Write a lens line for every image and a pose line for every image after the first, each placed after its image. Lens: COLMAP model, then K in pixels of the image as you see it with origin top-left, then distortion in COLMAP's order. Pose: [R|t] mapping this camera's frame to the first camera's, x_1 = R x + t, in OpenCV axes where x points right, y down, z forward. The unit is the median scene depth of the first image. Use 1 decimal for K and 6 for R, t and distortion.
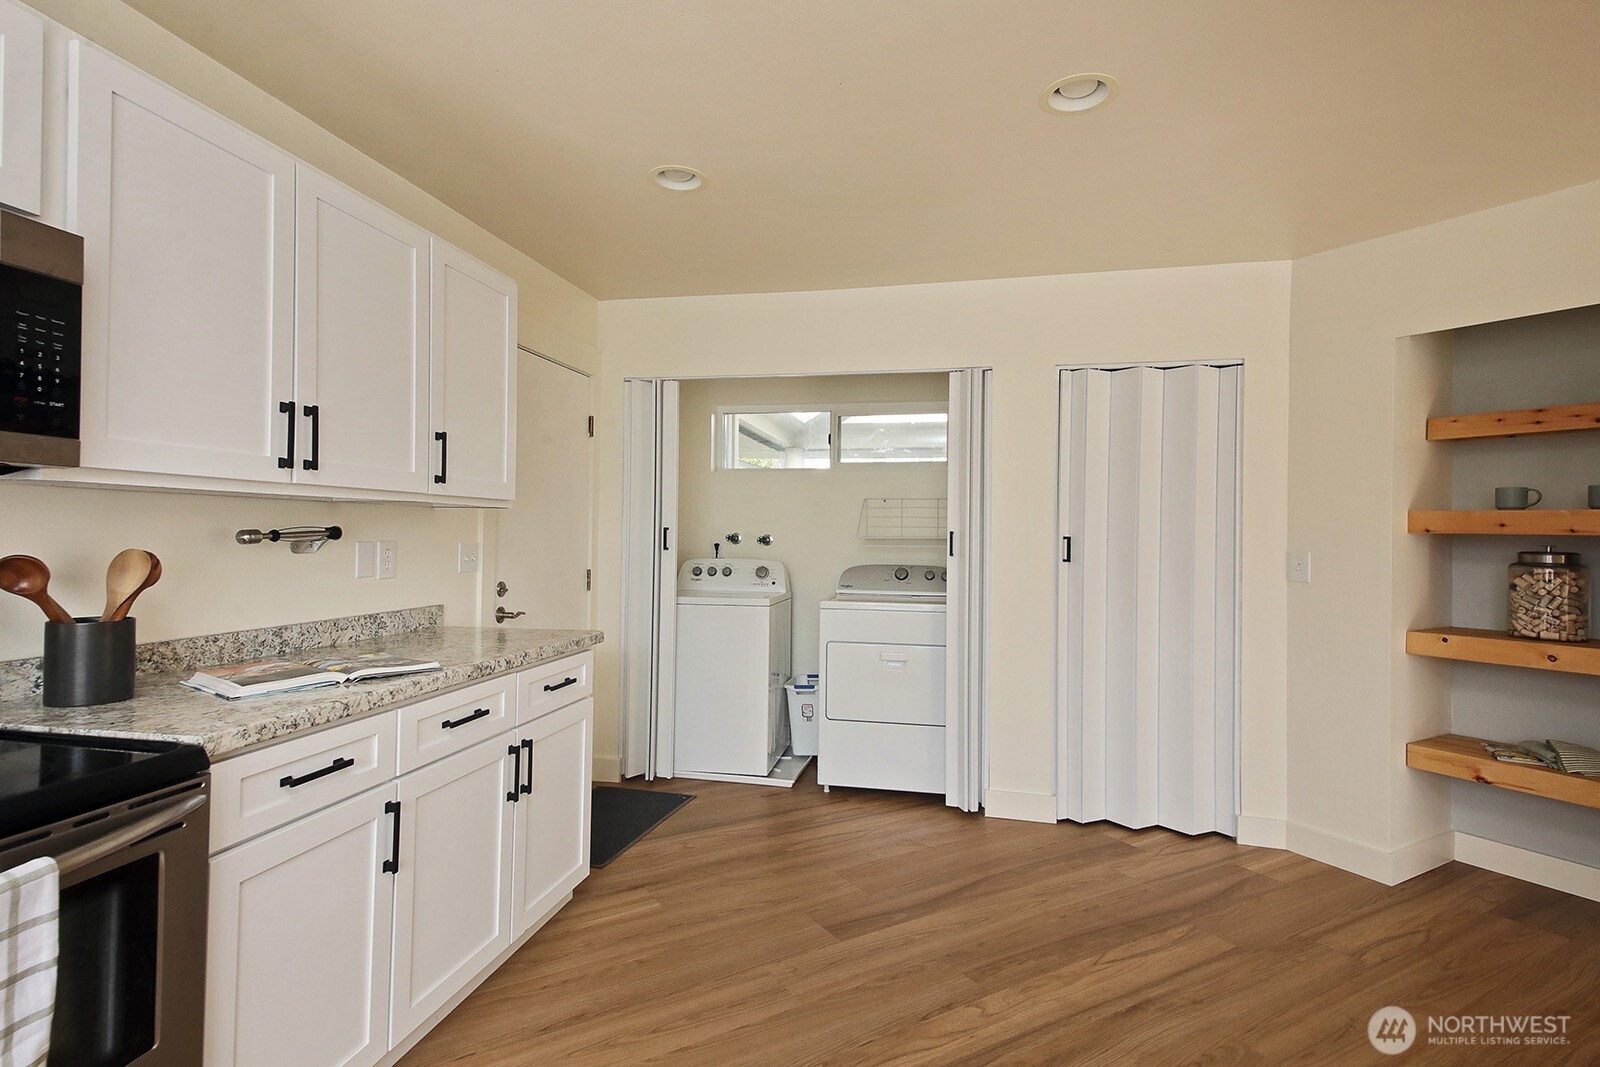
lens RADIAL K [[824.9, 0, 803.3], [0, 824.9, 524.7], [0, 0, 1]] dist [0.030454, 0.000382]
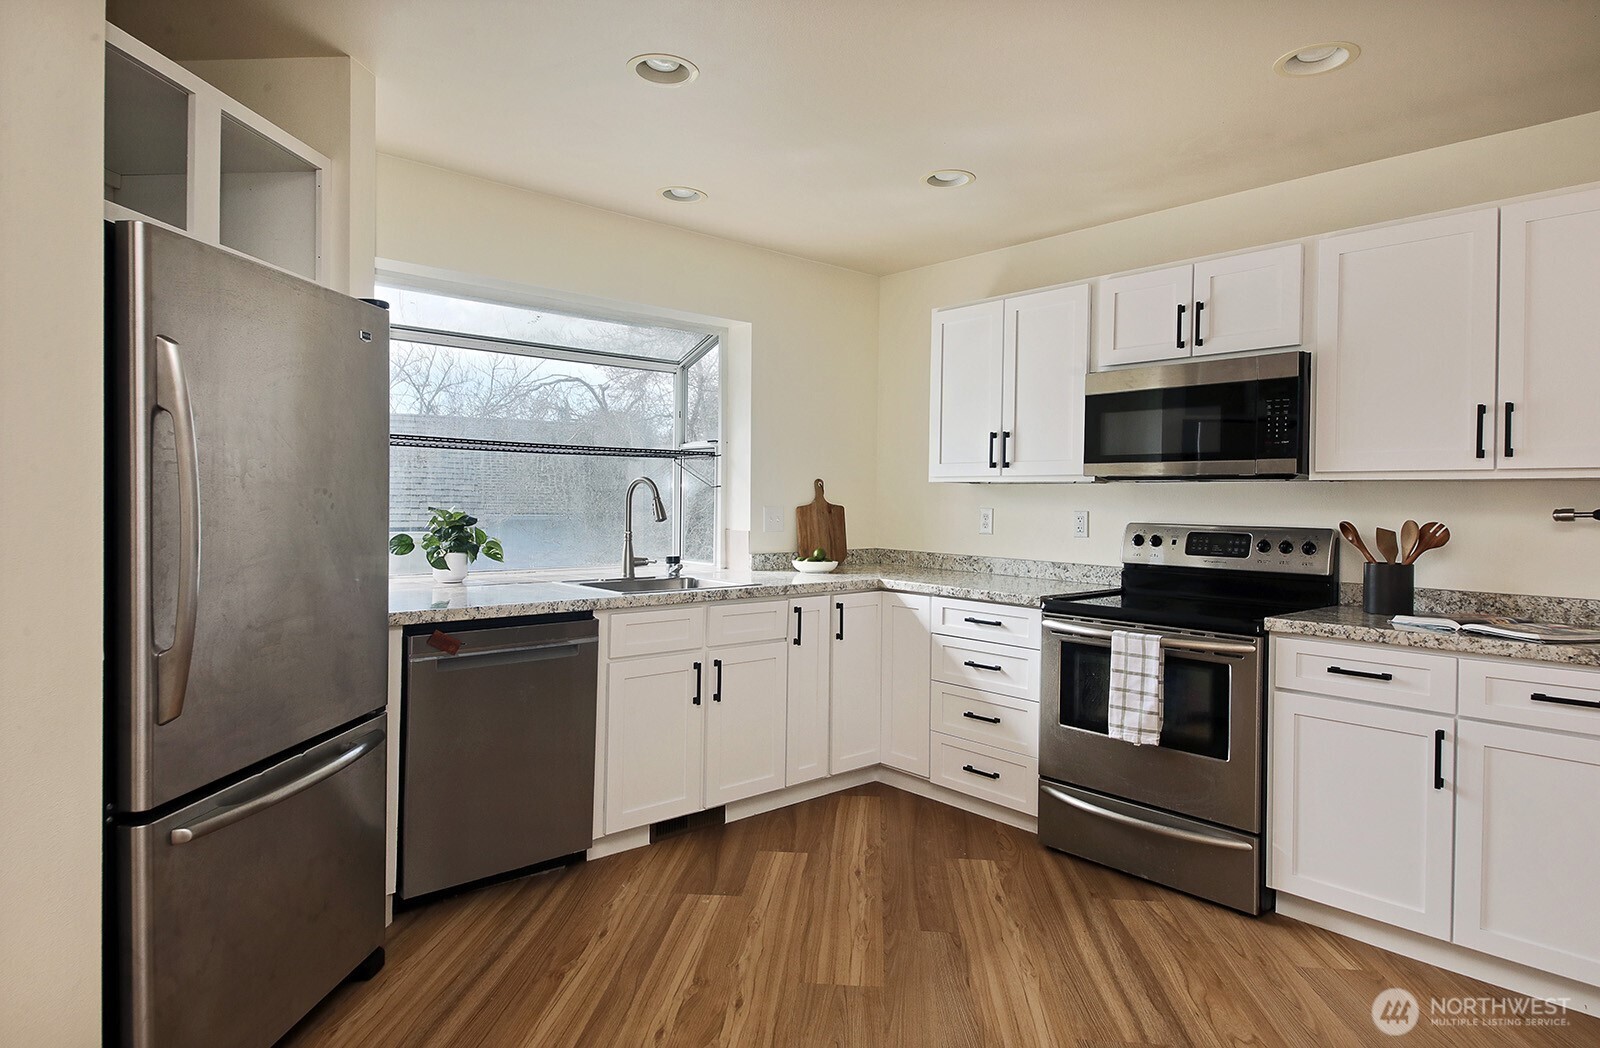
lens RADIAL K [[920.5, 0, 803.4], [0, 920.5, 512.4], [0, 0, 1]] dist [0.004152, 0.000673]
pose [[-0.618791, -0.012921, -0.785449, 1.109972], [-0.011923, 0.999904, -0.007056, 0.036635], [0.785465, 0.004999, -0.618886, 1.085659]]
